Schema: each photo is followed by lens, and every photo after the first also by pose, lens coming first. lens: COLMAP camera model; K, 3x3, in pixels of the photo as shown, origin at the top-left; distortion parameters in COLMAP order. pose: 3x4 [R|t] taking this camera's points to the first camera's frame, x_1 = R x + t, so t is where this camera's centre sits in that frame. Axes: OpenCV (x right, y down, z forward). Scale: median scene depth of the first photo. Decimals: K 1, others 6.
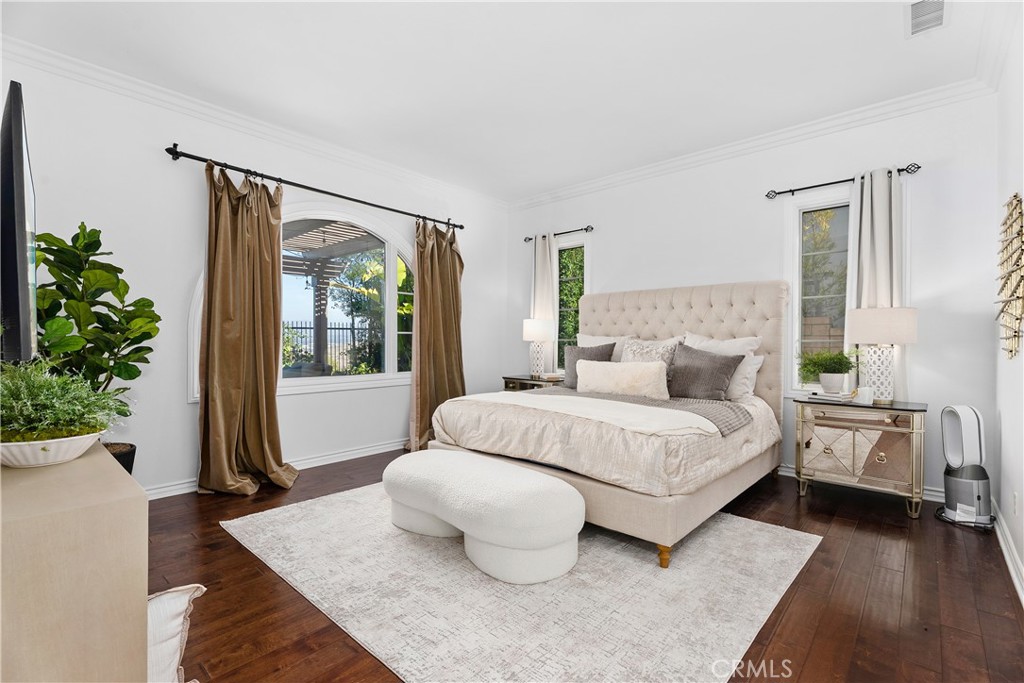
lens RADIAL K [[459.1, 0, 512.0], [0, 459.1, 341.5], [0, 0, 1]] dist [0.000005, 0.000078]
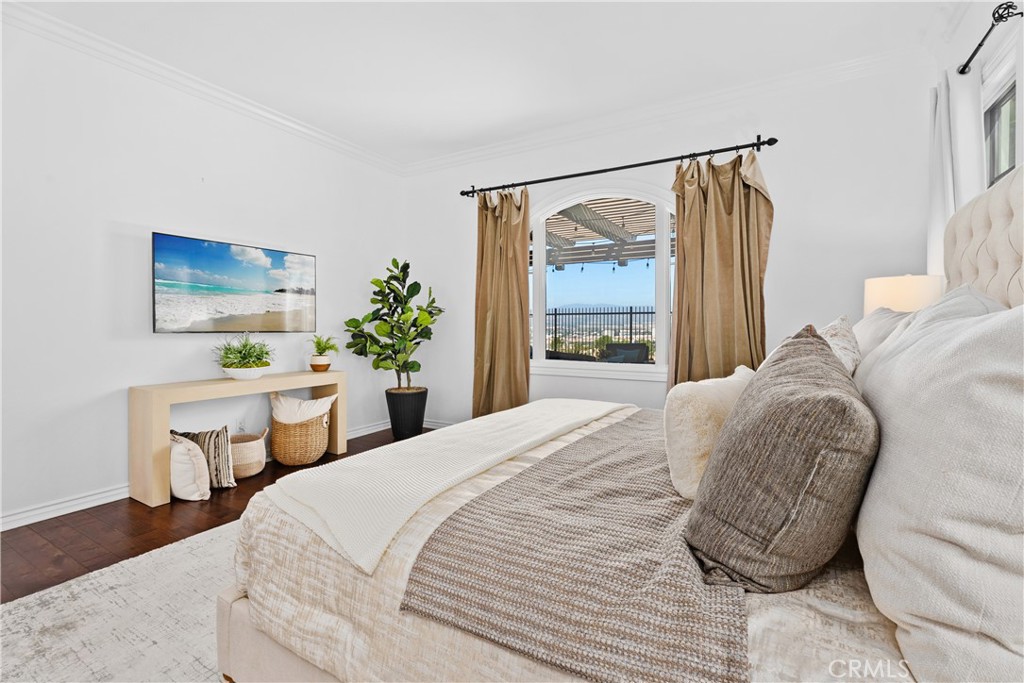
lens RADIAL K [[461.3, 0, 510.9], [0, 461.3, 328.6], [0, 0, 1]] dist [0.000397, 0.000119]
pose [[0.193220, 0.002211, -0.981153, 0.558074], [-0.003398, 0.999993, 0.001584, 0.002382], [0.981150, 0.003028, 0.193226, 0.697020]]
